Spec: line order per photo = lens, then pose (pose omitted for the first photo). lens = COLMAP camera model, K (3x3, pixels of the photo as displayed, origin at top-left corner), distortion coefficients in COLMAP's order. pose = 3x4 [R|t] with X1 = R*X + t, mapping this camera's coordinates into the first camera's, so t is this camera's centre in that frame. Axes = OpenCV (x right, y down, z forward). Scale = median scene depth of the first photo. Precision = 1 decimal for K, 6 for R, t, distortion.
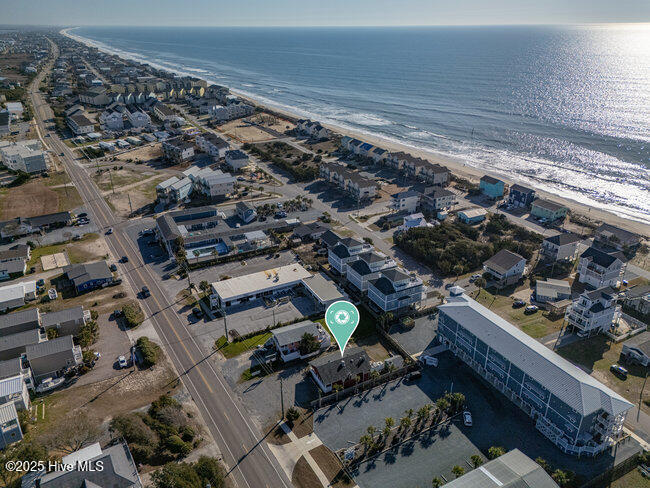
lens RADIAL K [[475.4, 0, 327.1], [0, 475.4, 244.1], [0, 0, 1]] dist [0.091666, -0.103160]
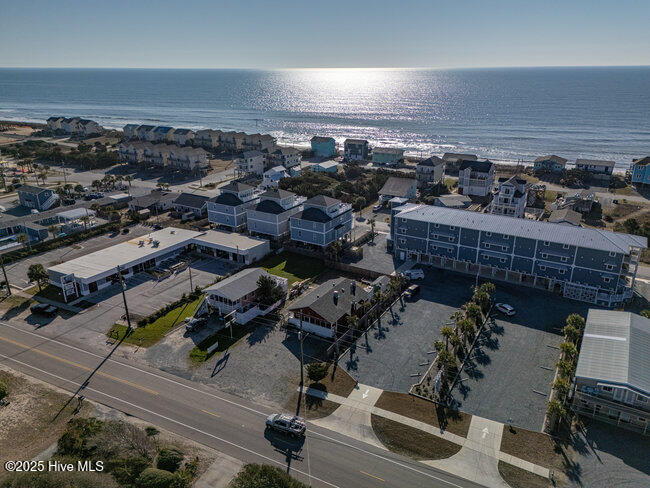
lens RADIAL K [[475.4, 0, 327.1], [0, 475.4, 244.1], [0, 0, 1]] dist [0.091666, -0.103160]
pose [[0.854342, -0.180161, 0.487485, -0.257087], [0.218215, 0.975656, -0.021859, 0.158337], [-0.471679, 0.125051, 0.872858, 0.320617]]
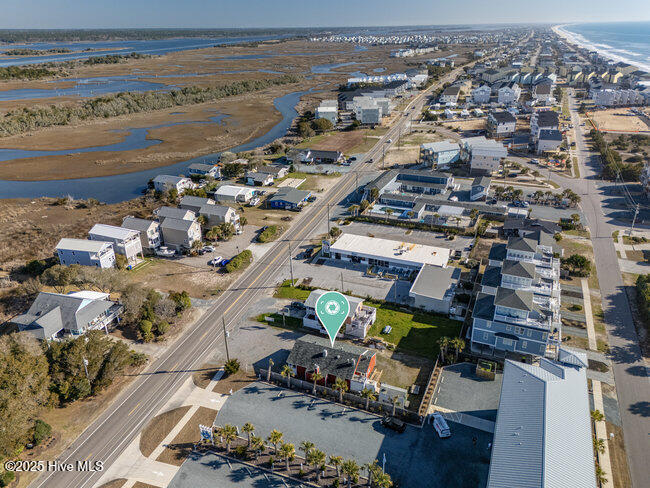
lens RADIAL K [[475.4, 0, 327.1], [0, 475.4, 244.1], [0, 0, 1]] dist [0.091666, -0.103160]
pose [[0.632604, 0.313036, -0.708393, 0.432671], [-0.310962, 0.940372, 0.137853, -0.015340], [0.709306, 0.133077, 0.692225, 0.381369]]
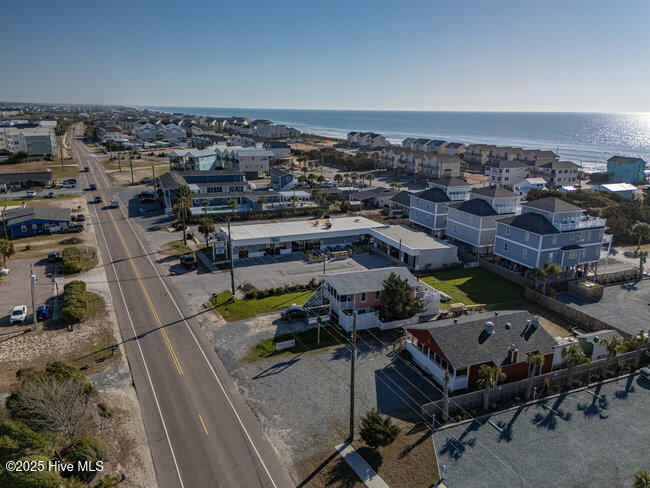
lens RADIAL K [[475.4, 0, 327.1], [0, 475.4, 244.1], [0, 0, 1]] dist [0.091666, -0.103160]
pose [[0.996186, 0.038365, -0.078368, -0.066389], [-0.050082, 0.986880, -0.153489, 0.208291], [0.071451, 0.156828, 0.985038, 0.467235]]
